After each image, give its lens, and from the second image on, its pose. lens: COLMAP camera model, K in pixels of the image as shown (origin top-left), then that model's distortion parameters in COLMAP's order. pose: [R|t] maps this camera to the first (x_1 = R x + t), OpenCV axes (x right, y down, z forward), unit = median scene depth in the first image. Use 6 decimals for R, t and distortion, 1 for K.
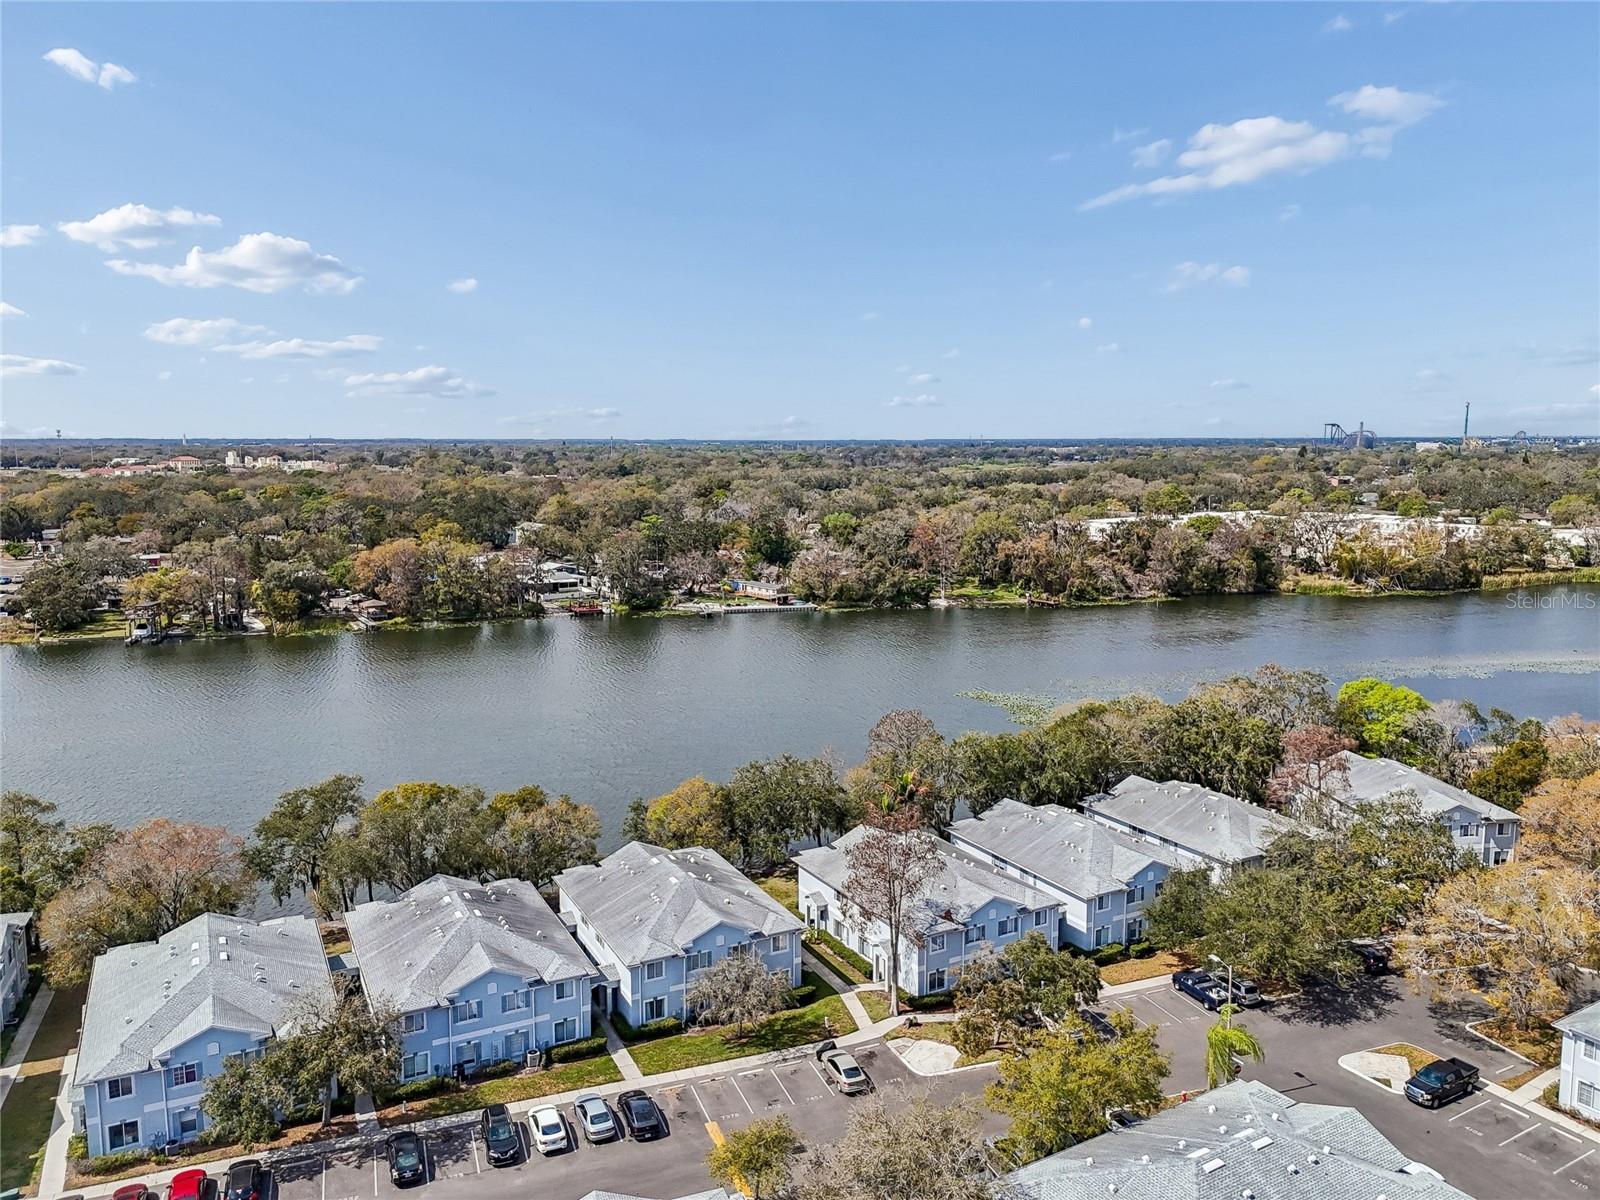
lens RADIAL K [[1161.1, 0, 788.7], [0, 1161.1, 595.8], [0, 0, 1]] dist [0.072466, -0.068289]
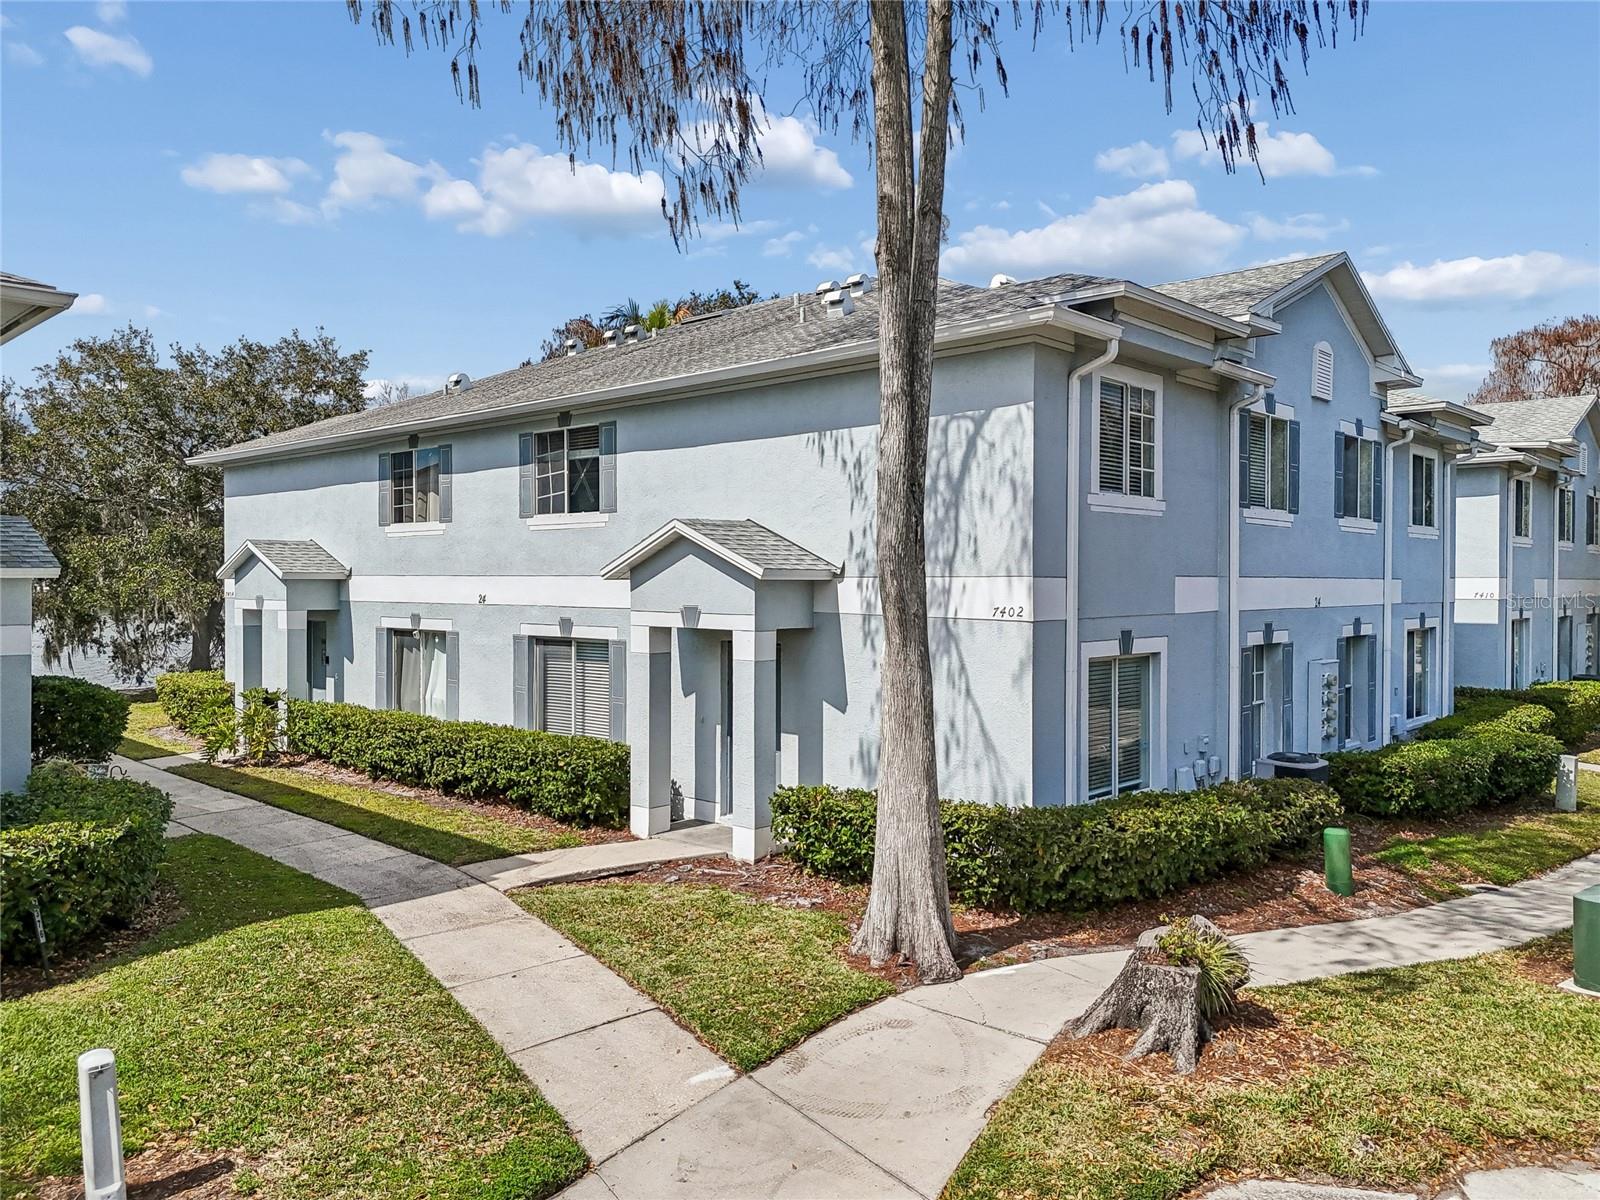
lens RADIAL K [[1161.1, 0, 768.5], [0, 1161.1, 622.1], [0, 0, 1]] dist [0.072466, -0.068289]
pose [[0.953881, -0.005617, 0.300132, 0.045574], [0.037951, 0.994059, -0.102011, 0.319342], [-0.297776, 0.108697, 0.948427, 0.855752]]
